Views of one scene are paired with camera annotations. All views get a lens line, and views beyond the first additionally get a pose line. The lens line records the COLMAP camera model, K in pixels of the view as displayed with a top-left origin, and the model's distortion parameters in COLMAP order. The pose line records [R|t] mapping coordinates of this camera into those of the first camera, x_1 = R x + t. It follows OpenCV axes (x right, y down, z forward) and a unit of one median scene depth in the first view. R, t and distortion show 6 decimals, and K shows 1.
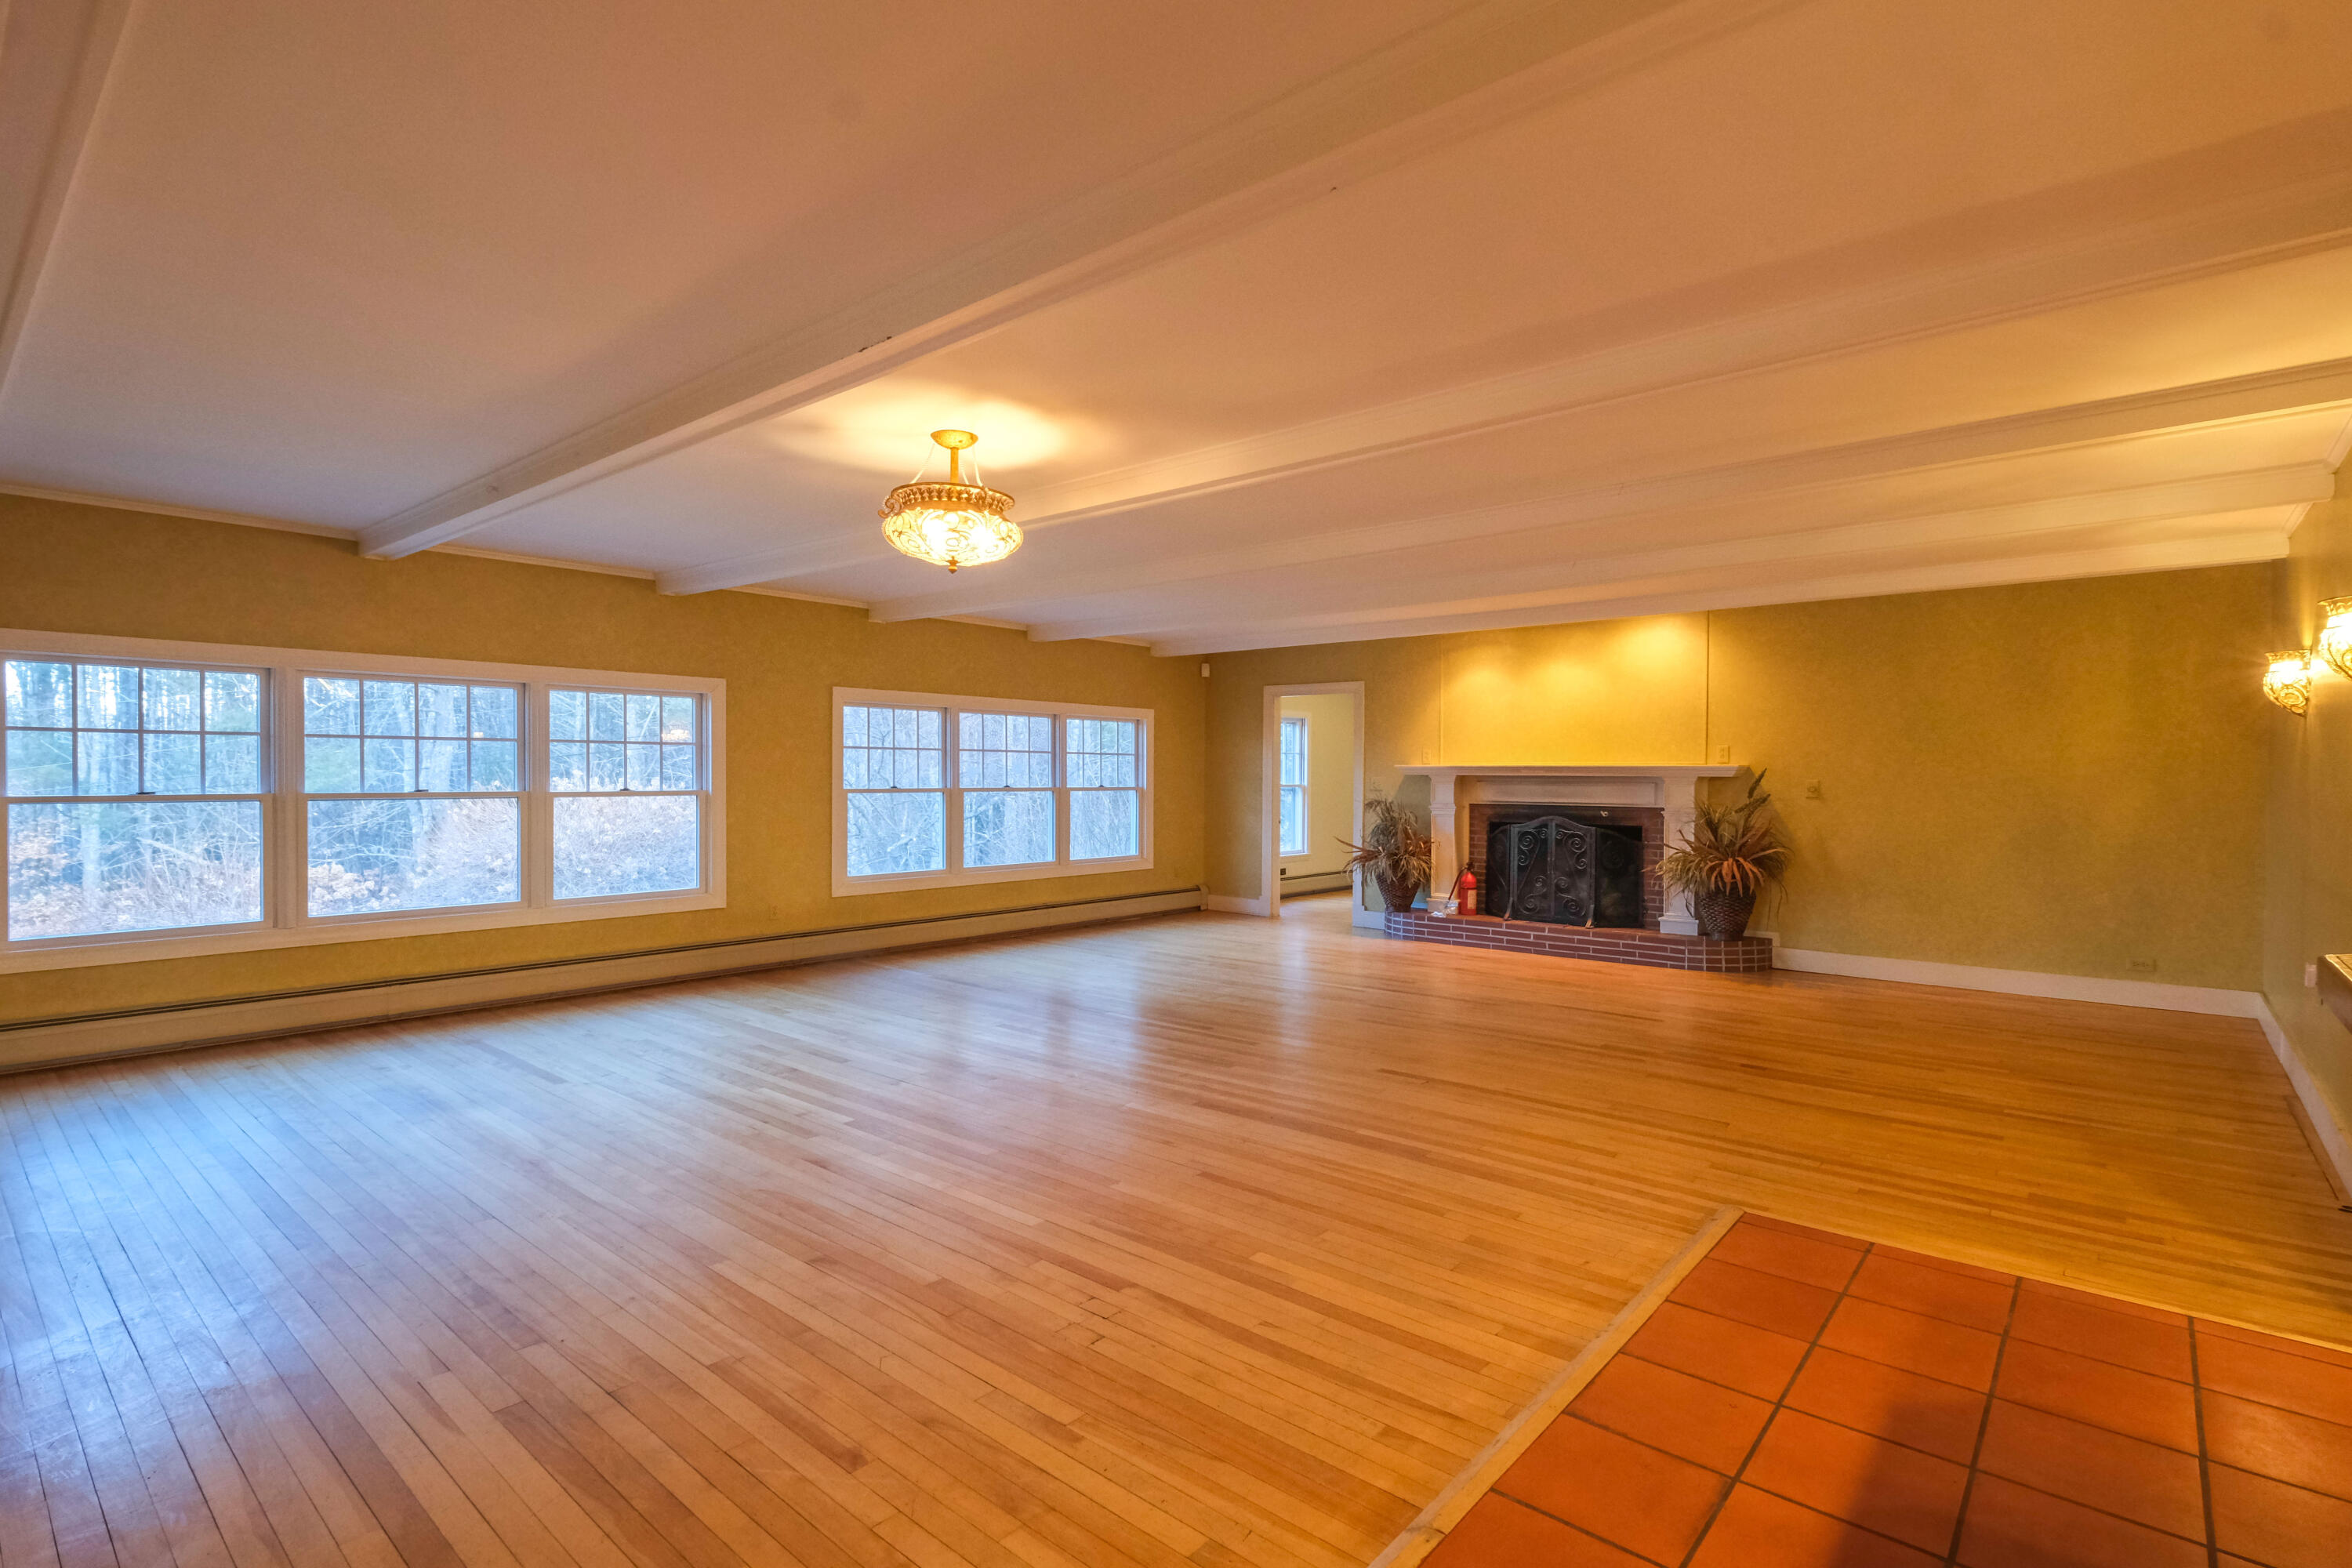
lens RADIAL K [[1136.0, 0, 1172.2], [0, 1136.0, 781.2], [0, 0, 1]] dist [-0.004230, 0.000426]
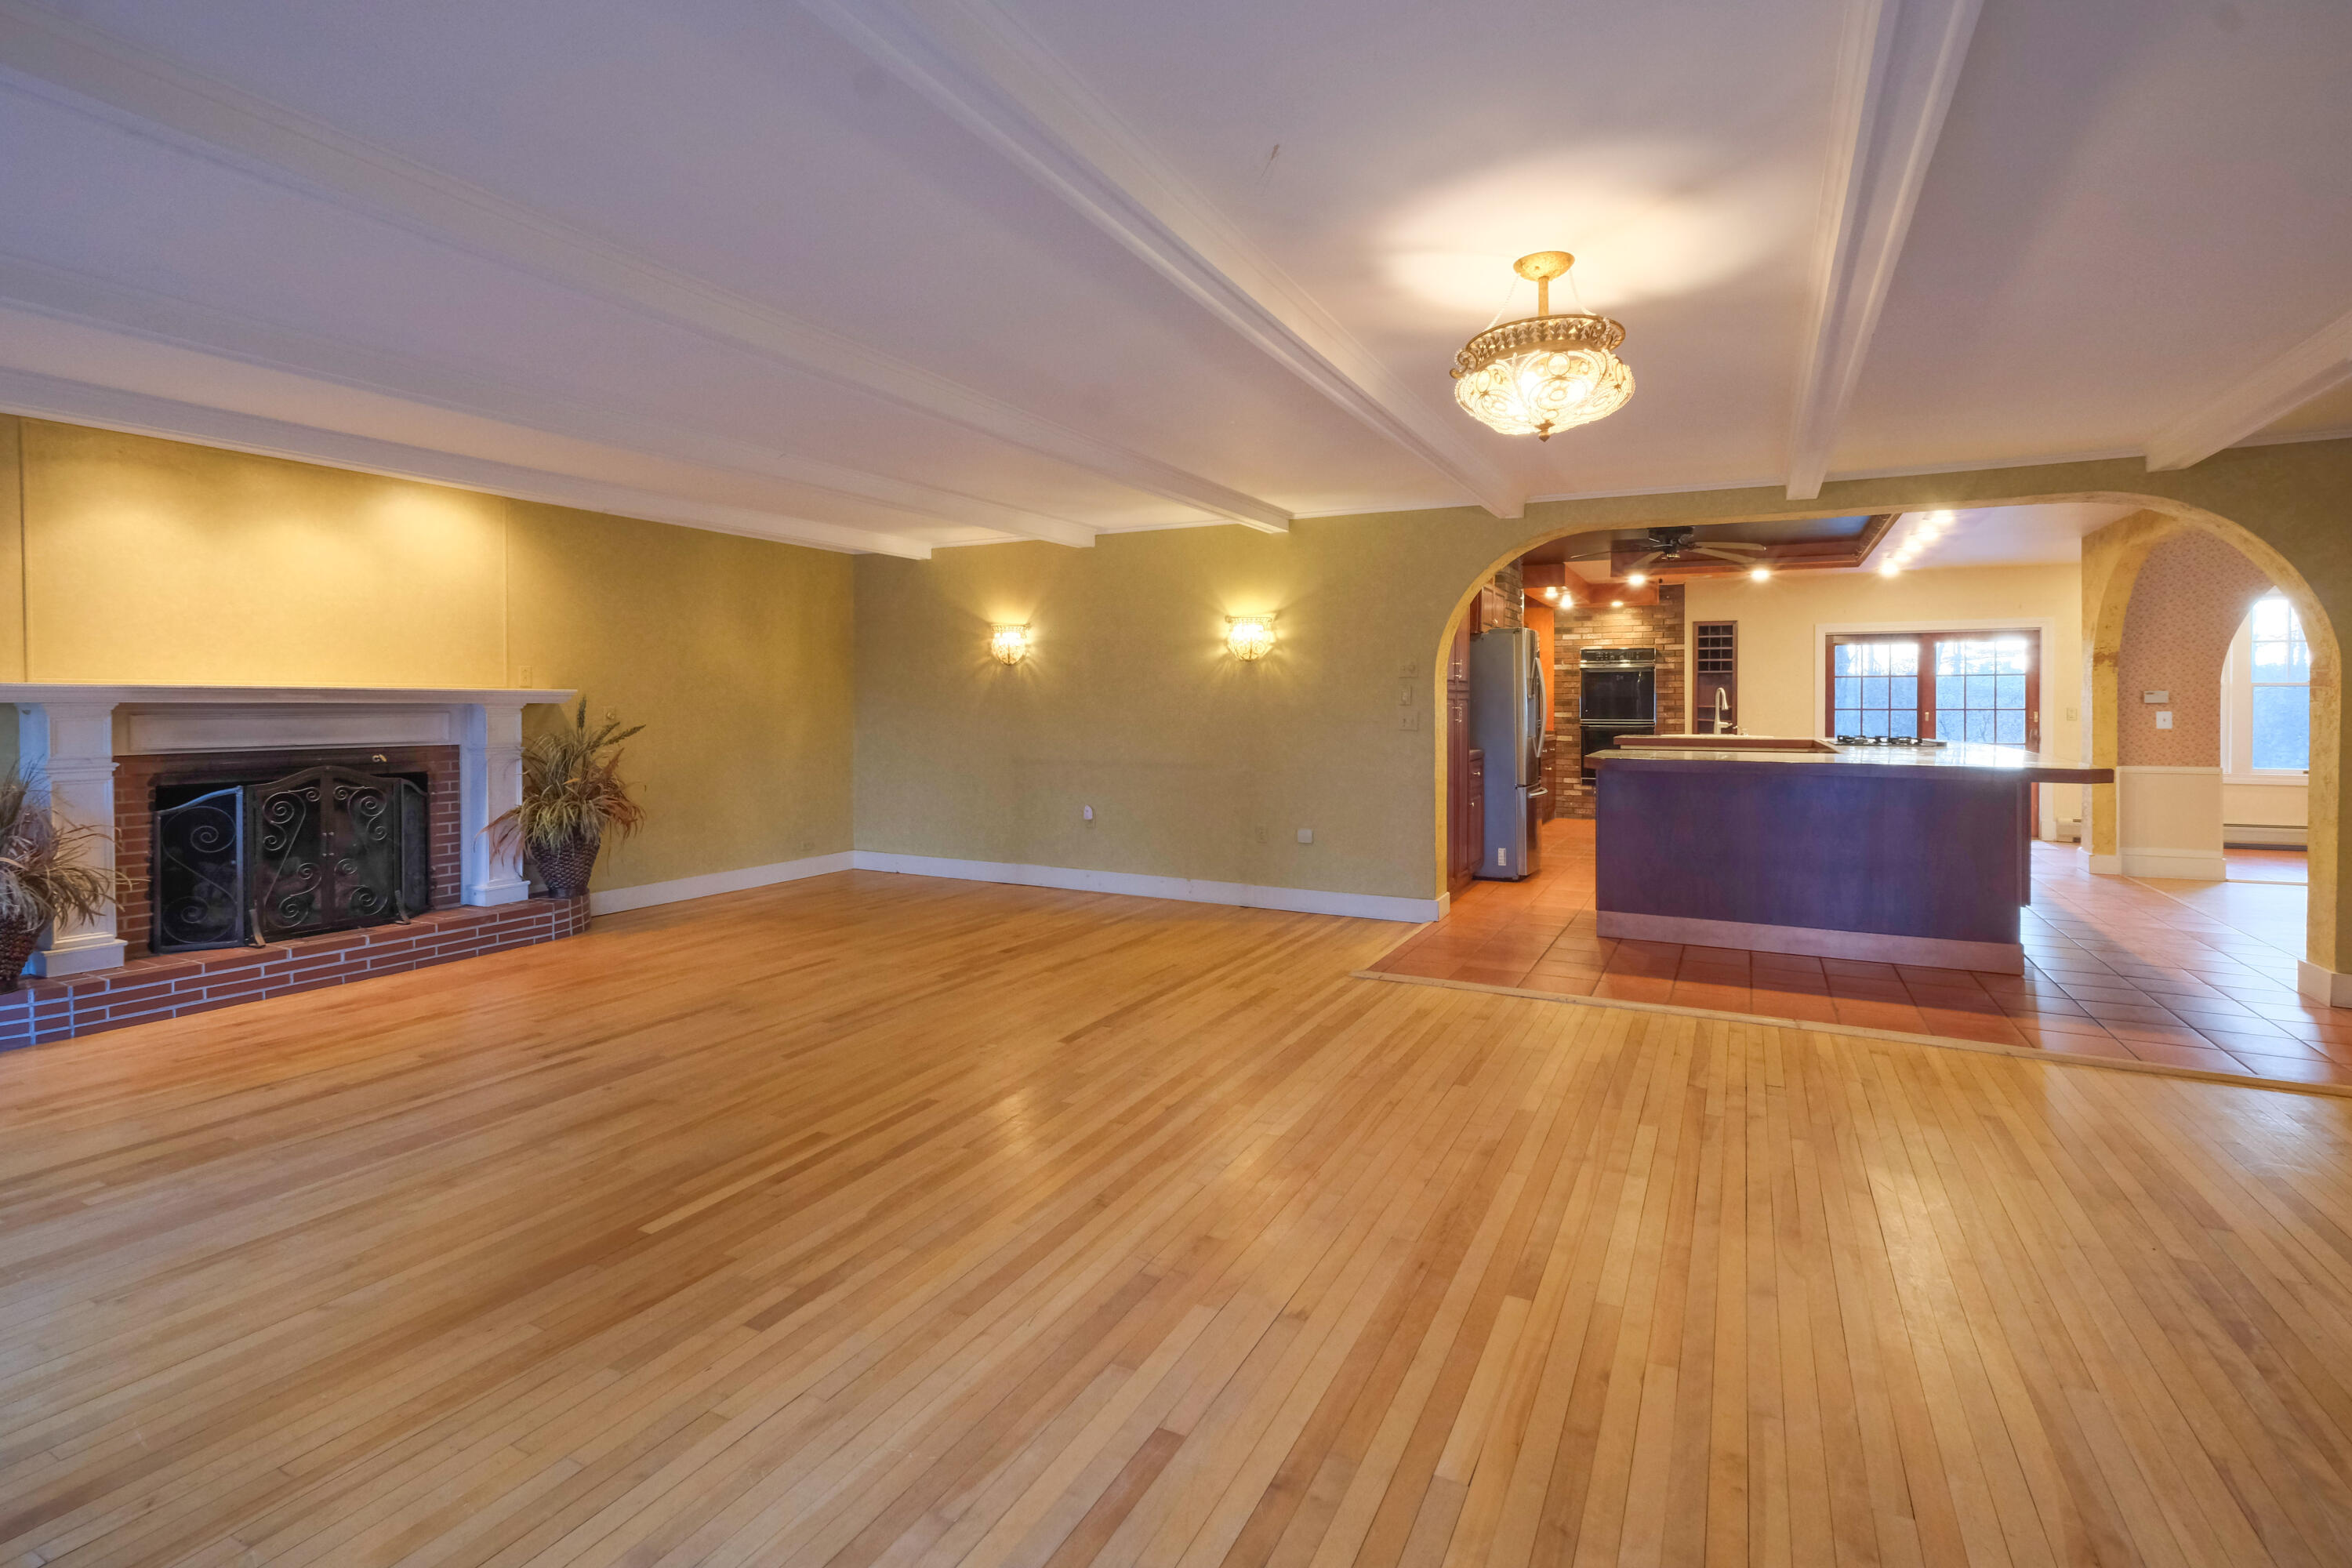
lens RADIAL K [[1136.0, 0, 1239.3], [0, 1136.0, 720.0], [0, 0, 1]] dist [-0.004230, 0.000426]
pose [[-0.283651, -0.014147, 0.958823, -0.425889], [0.005632, 0.999849, 0.016419, -0.003016], [-0.958911, 0.010057, -0.283529, 0.694845]]
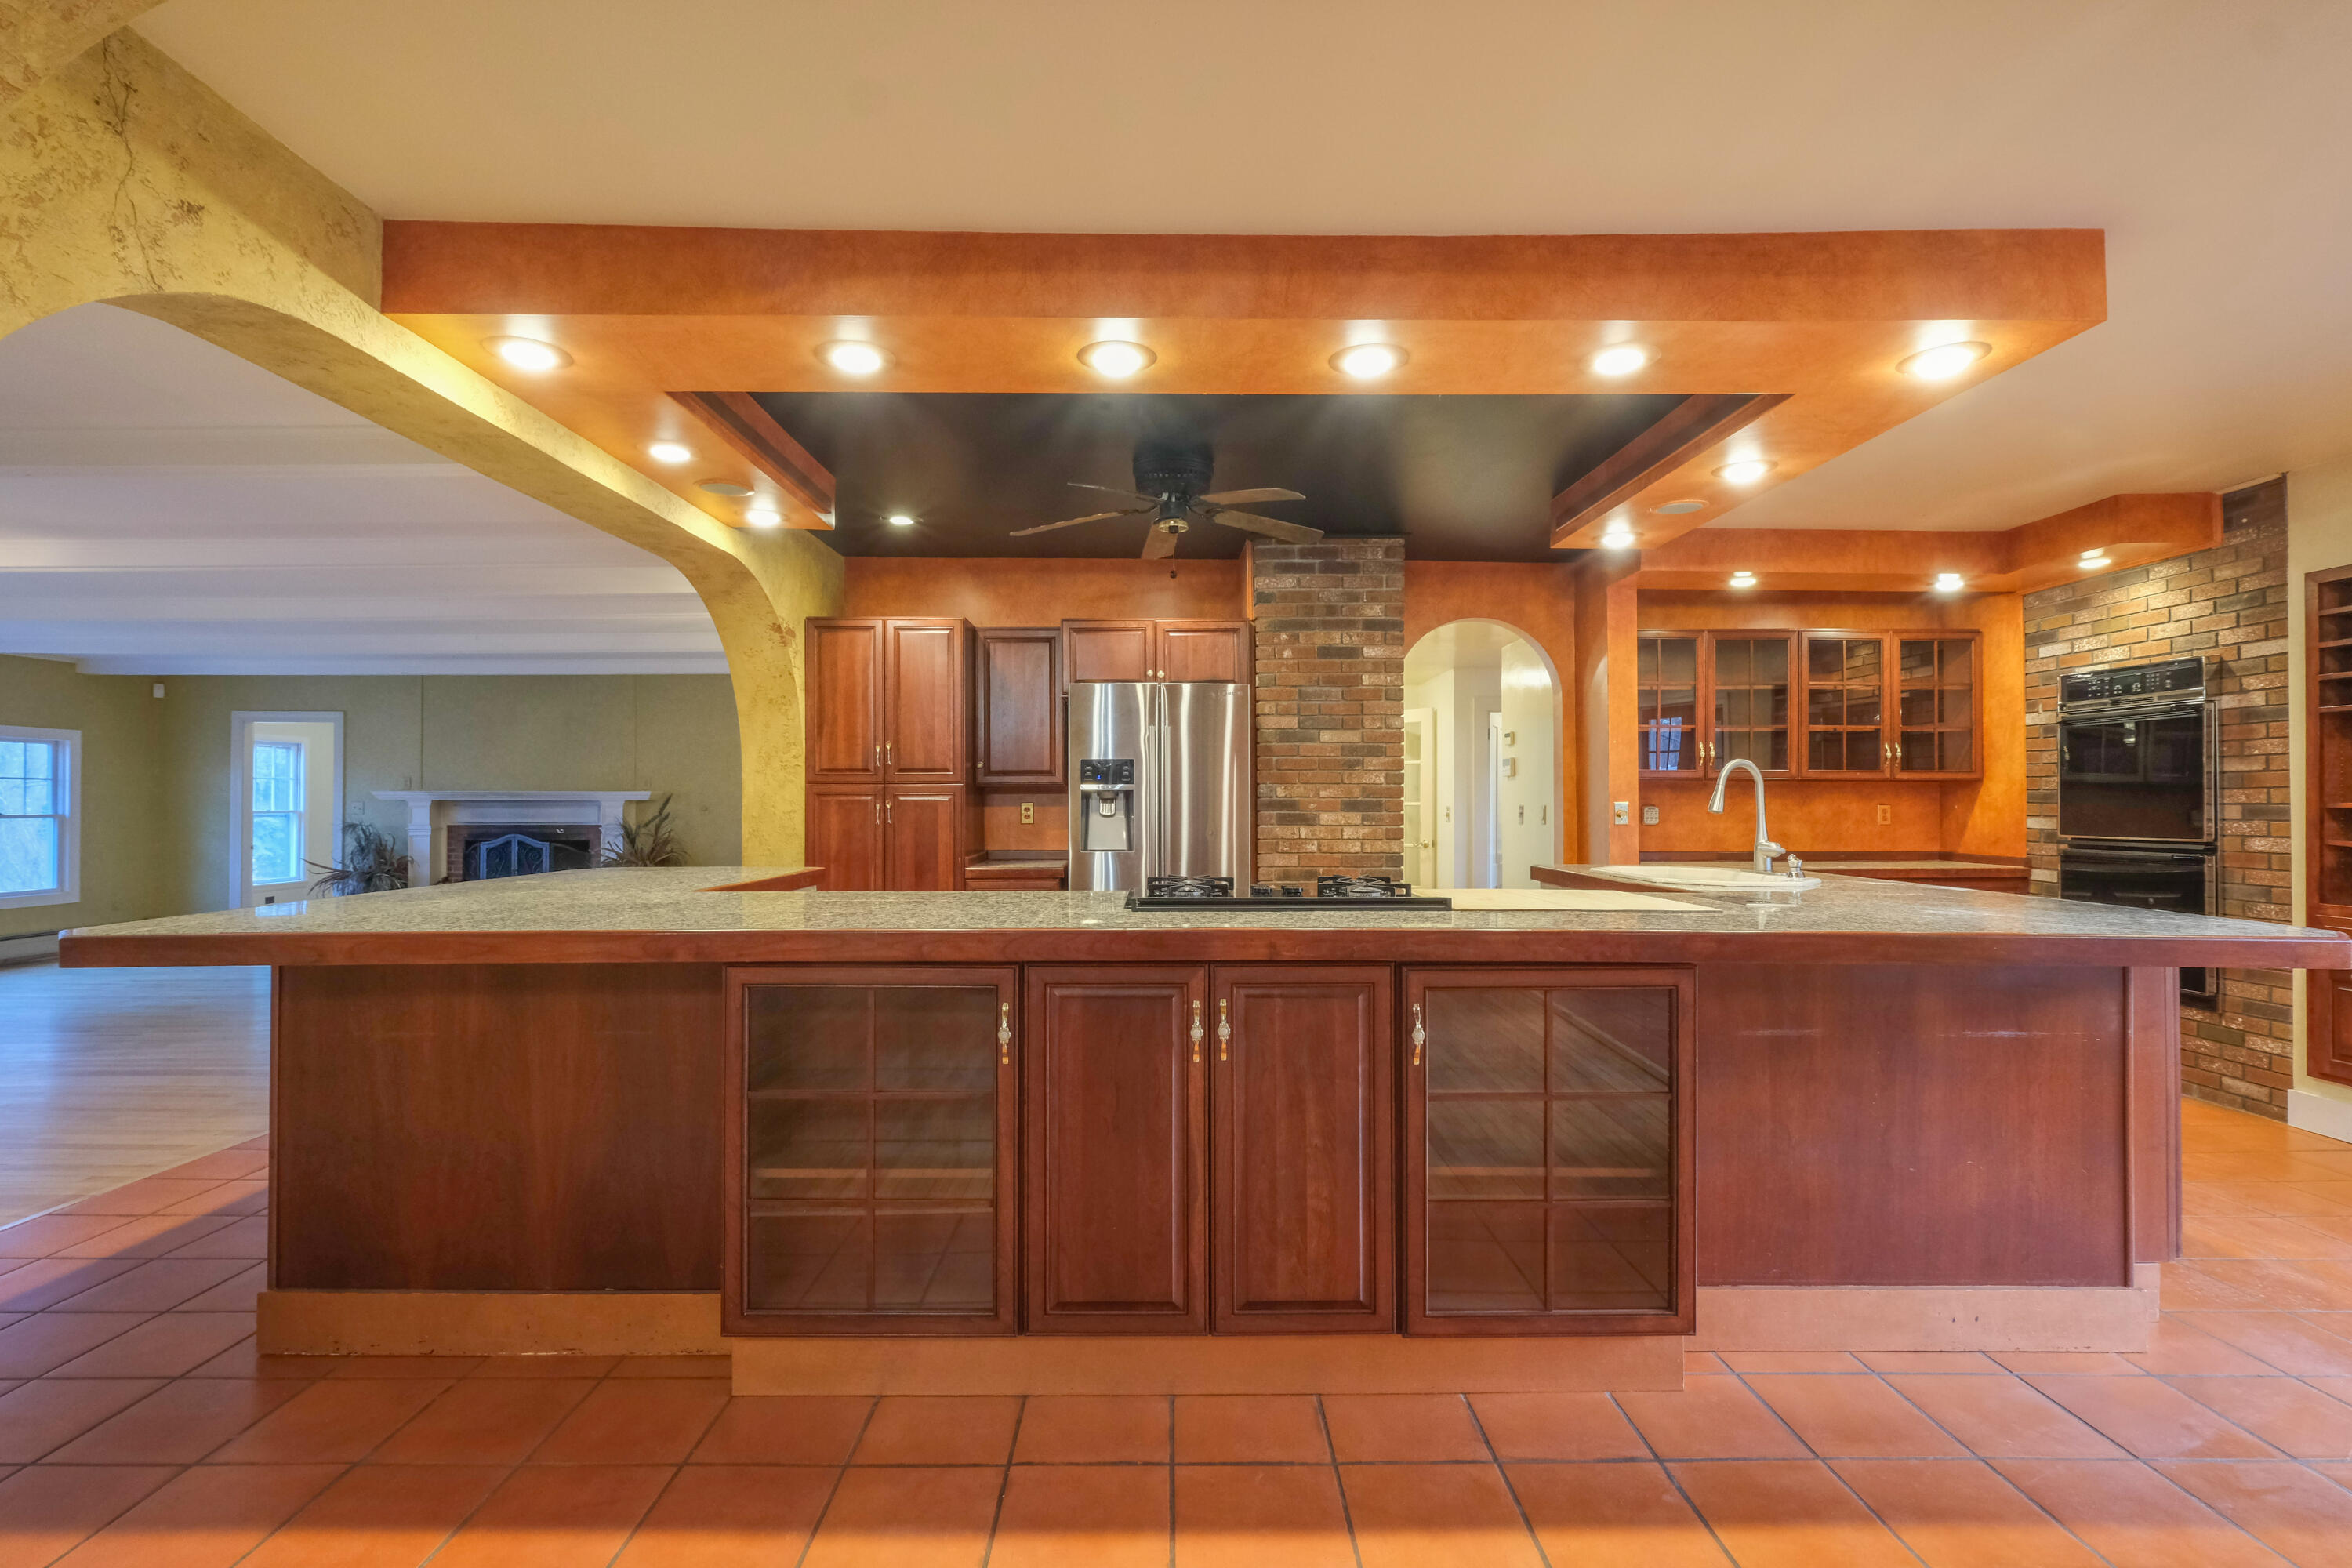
lens RADIAL K [[1136.0, 0, 1175.4], [0, 1136.0, 794.6], [0, 0, 1]] dist [-0.004230, 0.000426]
pose [[0.758116, 0.001766, 0.652117, 0.079290], [0.005661, 0.999941, -0.009290, 0.003997], [-0.652095, 0.010735, 0.758061, -0.377929]]
